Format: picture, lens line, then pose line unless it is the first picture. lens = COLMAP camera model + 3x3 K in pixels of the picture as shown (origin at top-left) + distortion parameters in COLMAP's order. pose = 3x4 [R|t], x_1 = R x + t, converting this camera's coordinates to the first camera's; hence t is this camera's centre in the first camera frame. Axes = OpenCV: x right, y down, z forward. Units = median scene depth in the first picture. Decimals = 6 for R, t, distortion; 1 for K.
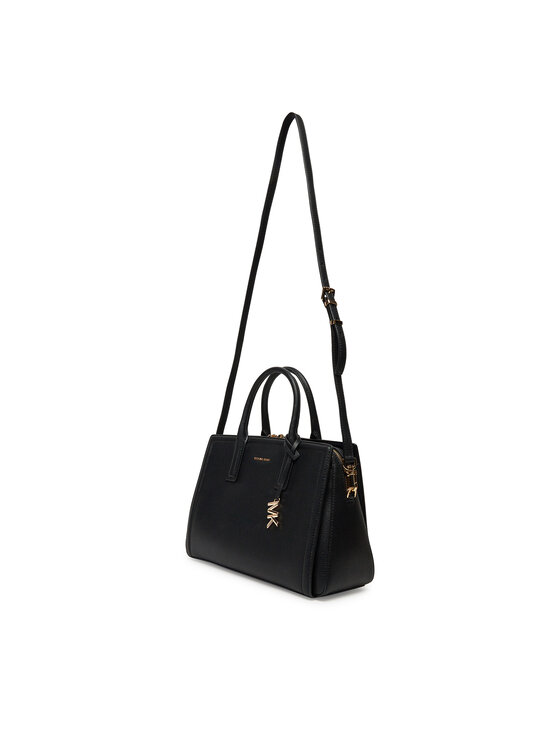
lens RADIAL K [[650.5, 0, 279.8], [0, 650.5, 373.8], [0, 0, 1]] dist [-0.000949, -0.001527]
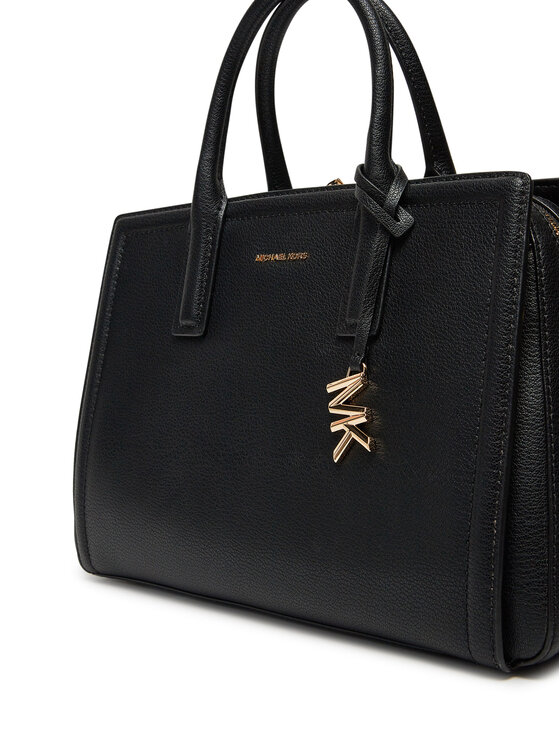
lens RADIAL K [[936.8, 0, 280.2], [0, 936.8, 372.8], [0, 0, 1]] dist [0.113582, 0.000000]
pose [[0.989049, -0.085446, 0.120341, -0.092467], [0.075349, 0.993433, 0.086096, 0.153400], [-0.126907, -0.076085, 0.988992, 0.561750]]
